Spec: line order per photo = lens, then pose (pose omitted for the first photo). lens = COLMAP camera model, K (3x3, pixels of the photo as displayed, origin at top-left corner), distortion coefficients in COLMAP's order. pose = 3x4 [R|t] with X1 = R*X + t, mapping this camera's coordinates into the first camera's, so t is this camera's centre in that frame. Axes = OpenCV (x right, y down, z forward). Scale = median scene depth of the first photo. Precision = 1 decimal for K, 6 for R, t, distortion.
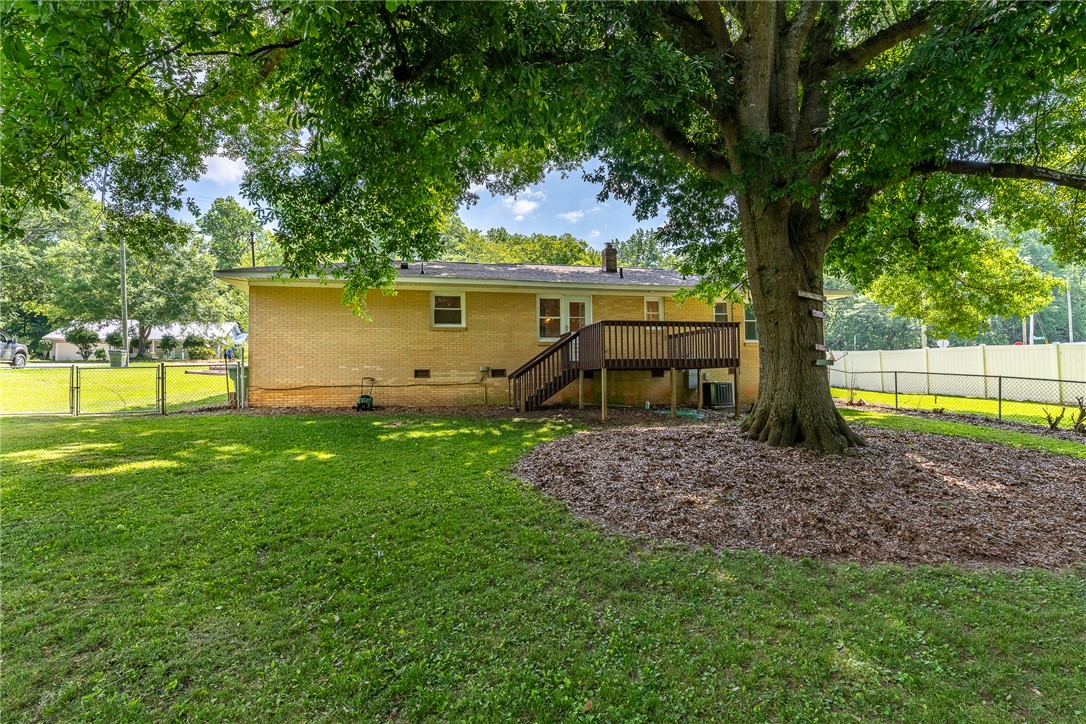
lens RADIAL K [[512.0, 0, 543.0], [0, 512.0, 362.0], [0, 0, 1]] dist [-0.000614, -0.000034]
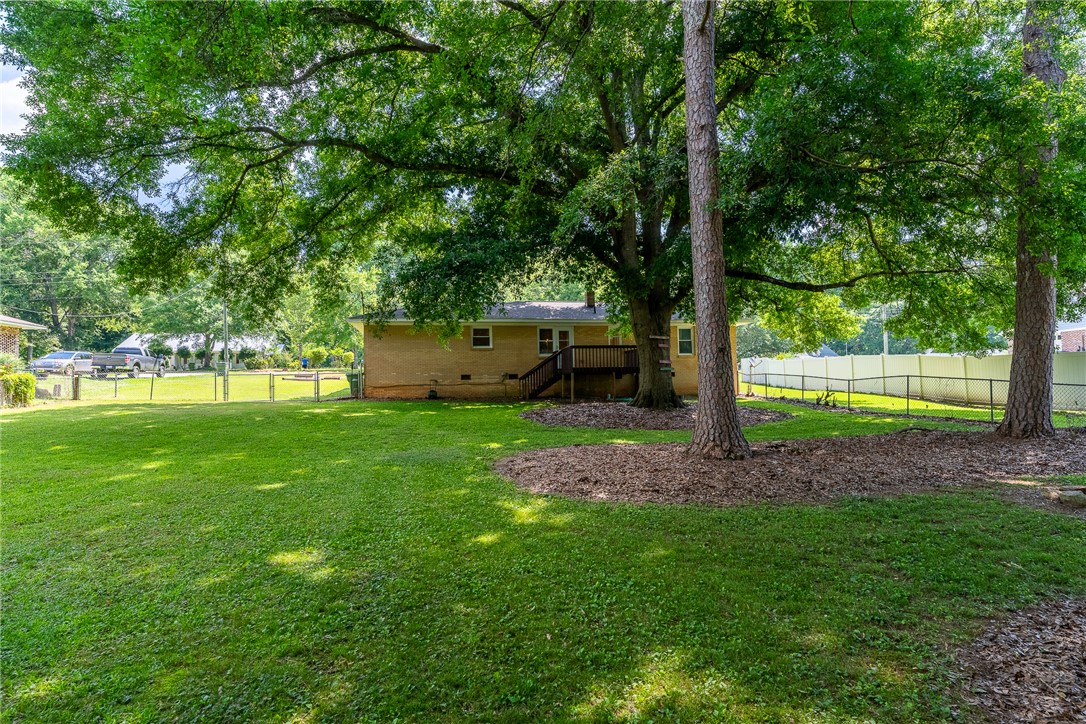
lens RADIAL K [[570.3, 0, 543.0], [0, 570.3, 362.0], [0, 0, 1]] dist [0.001125, 0.000076]
pose [[0.998859, -0.008957, -0.046901, 0.088811], [0.008431, 0.999900, -0.011392, -0.002685], [0.046998, 0.010984, 0.998835, -0.763858]]
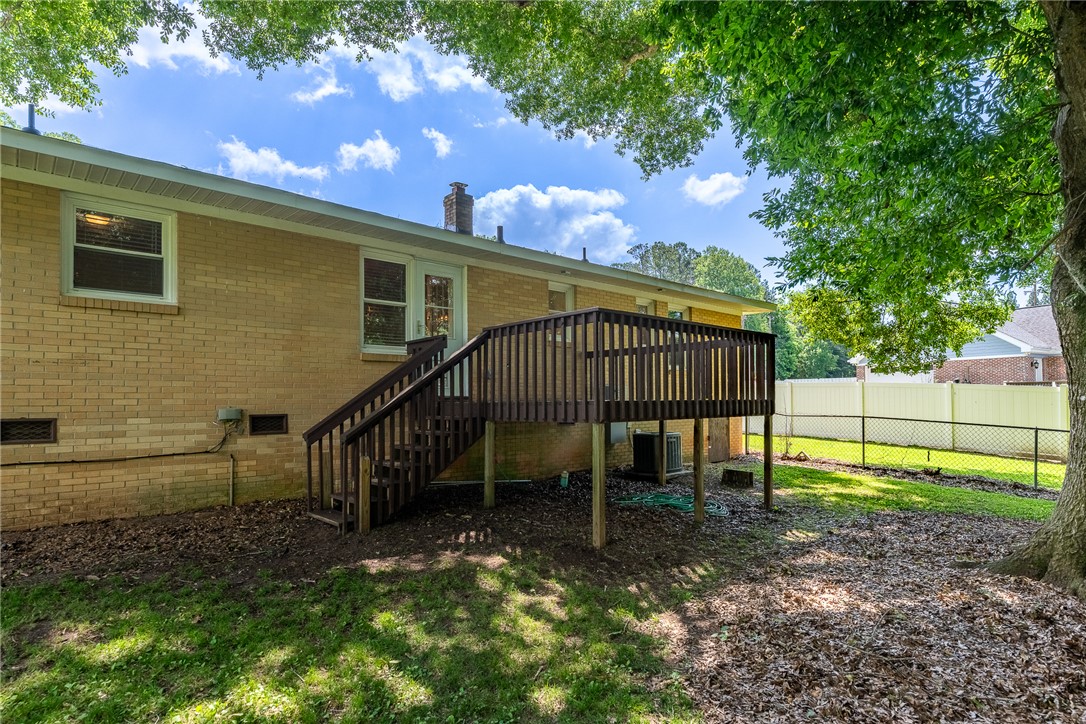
lens RADIAL K [[577.5, 0, 542.6], [0, 577.5, 392.7], [0, 0, 1]] dist [-0.000055, -0.000051]
pose [[0.872471, 0.014573, 0.488448, -0.122762], [-0.021817, 0.999720, 0.009142, -0.012877], [-0.488179, -0.018633, 0.872545, 0.490647]]
